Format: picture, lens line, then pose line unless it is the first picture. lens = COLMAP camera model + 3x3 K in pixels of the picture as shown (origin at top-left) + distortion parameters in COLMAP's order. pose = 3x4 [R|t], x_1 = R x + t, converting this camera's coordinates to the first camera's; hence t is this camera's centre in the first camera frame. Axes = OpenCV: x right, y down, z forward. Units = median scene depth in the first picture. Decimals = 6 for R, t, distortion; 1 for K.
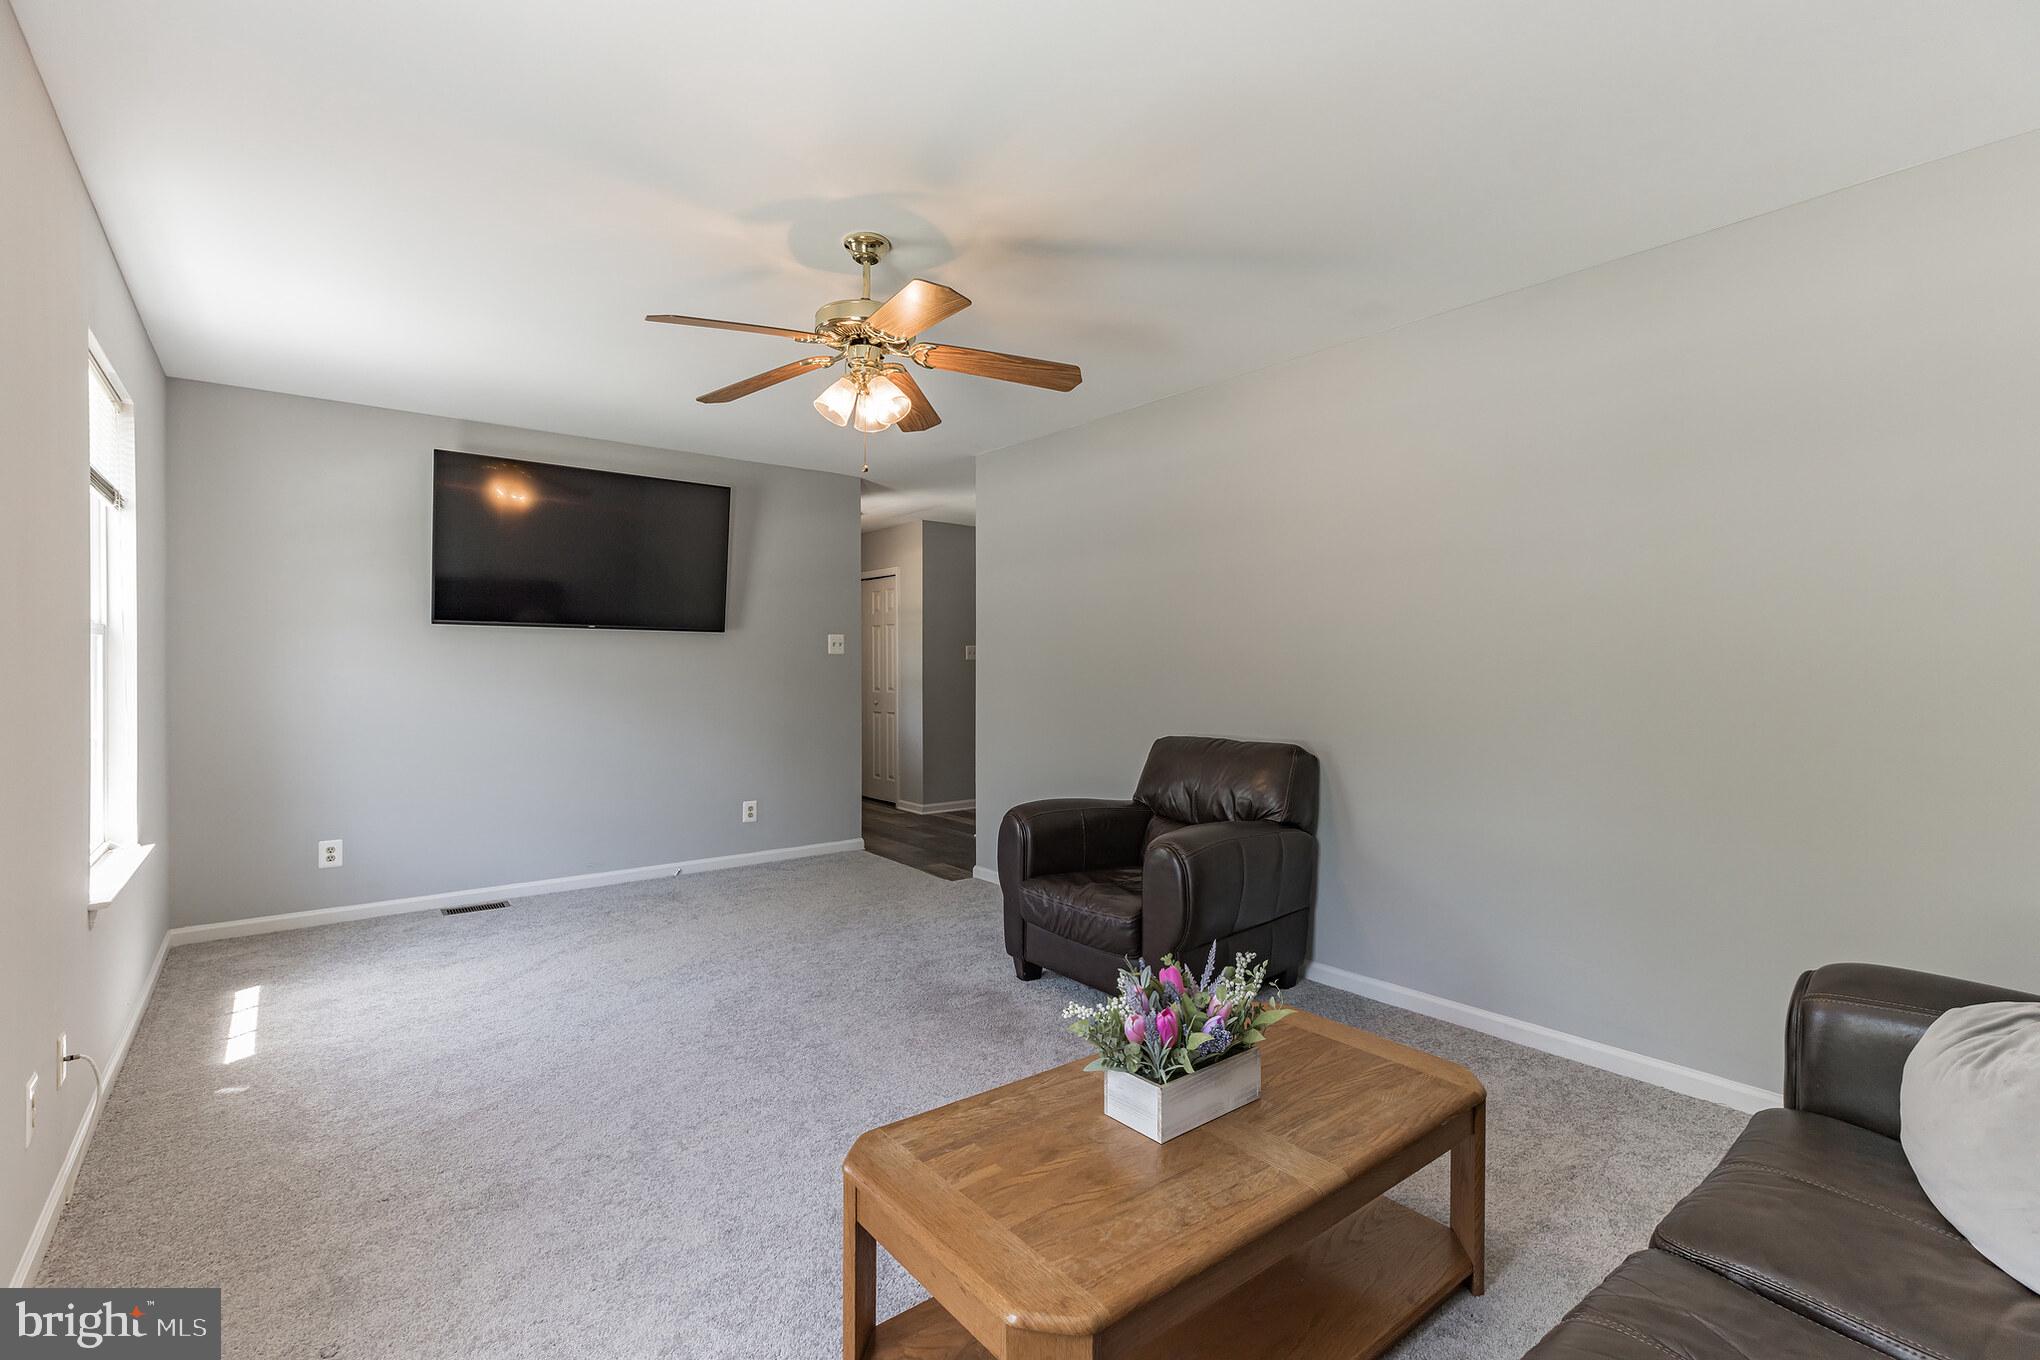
lens RADIAL K [[932.1, 0, 1012.8], [0, 932.1, 674.4], [0, 0, 1]] dist [0.005305, 0.000117]
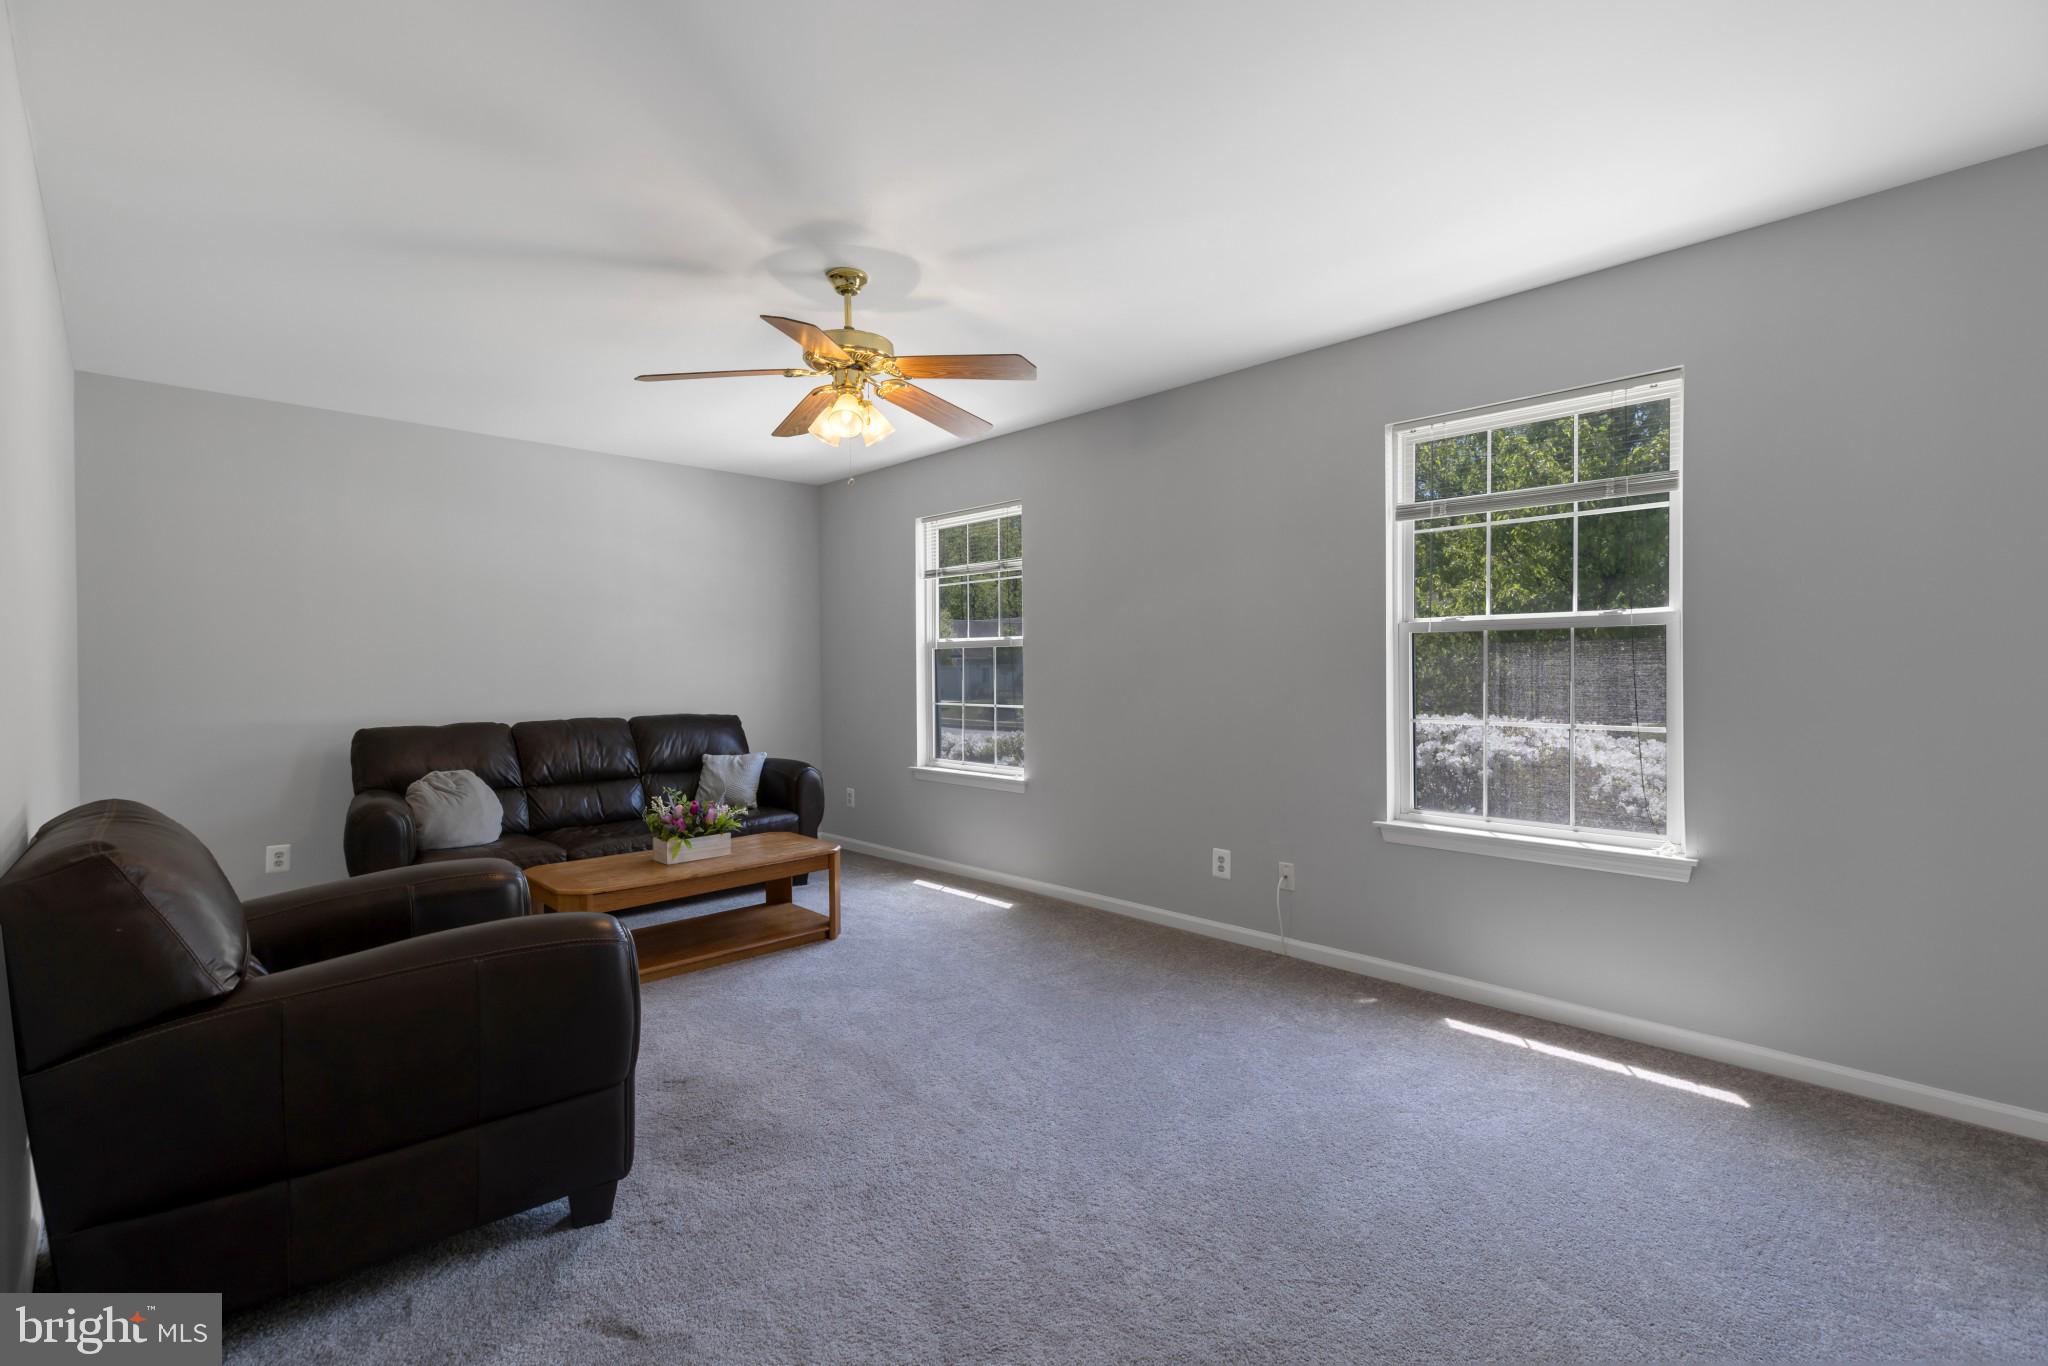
lens RADIAL K [[935.8, 0, 1016.8], [0, 935.8, 677.4], [0, 0, 1]] dist [0.005305, 0.000117]
pose [[-0.995630, 0.004985, -0.093257, -0.193703], [0.003718, 0.999898, 0.013763, -0.001444], [0.093316, 0.013356, -0.995547, 1.654642]]
